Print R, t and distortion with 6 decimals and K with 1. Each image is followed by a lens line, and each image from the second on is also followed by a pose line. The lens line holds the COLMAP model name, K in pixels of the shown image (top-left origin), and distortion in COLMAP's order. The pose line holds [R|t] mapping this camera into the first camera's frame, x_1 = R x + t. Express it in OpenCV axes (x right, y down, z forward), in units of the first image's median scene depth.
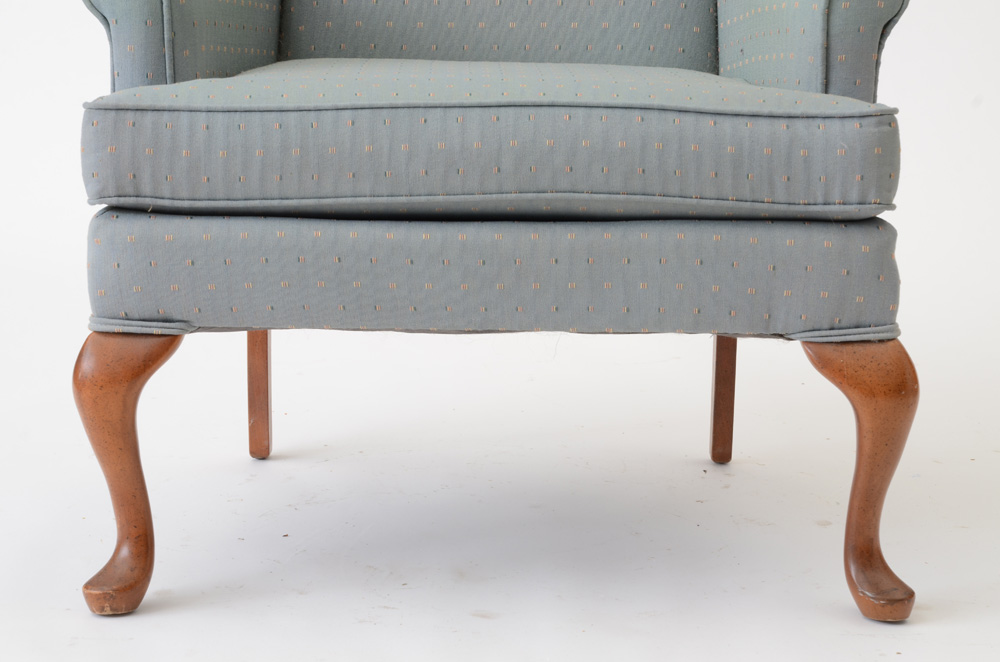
lens RADIAL K [[2677.5, 0, 496.2], [0, 2677.5, 306.2], [0, 0, 1]] dist [0.571500, 0.000000]
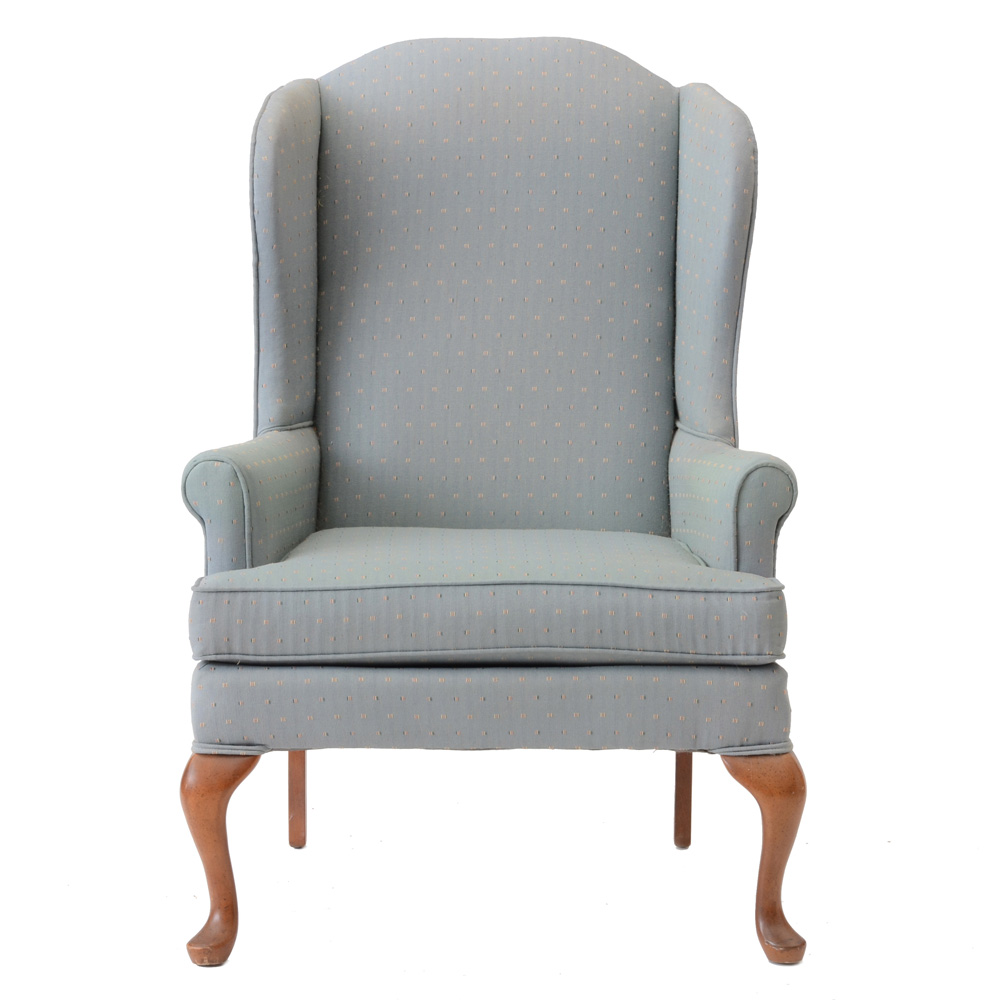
lens RADIAL K [[3583.2, 0, 547.6], [0, 3583.2, 505.0], [0, 0, 1]] dist [0.482548, 0.000000]
pose [[0.999858, -0.008189, 0.014710, 0.001456], [0.008743, 0.999240, -0.037990, -0.044626], [-0.014387, 0.038113, 0.999170, -0.805973]]
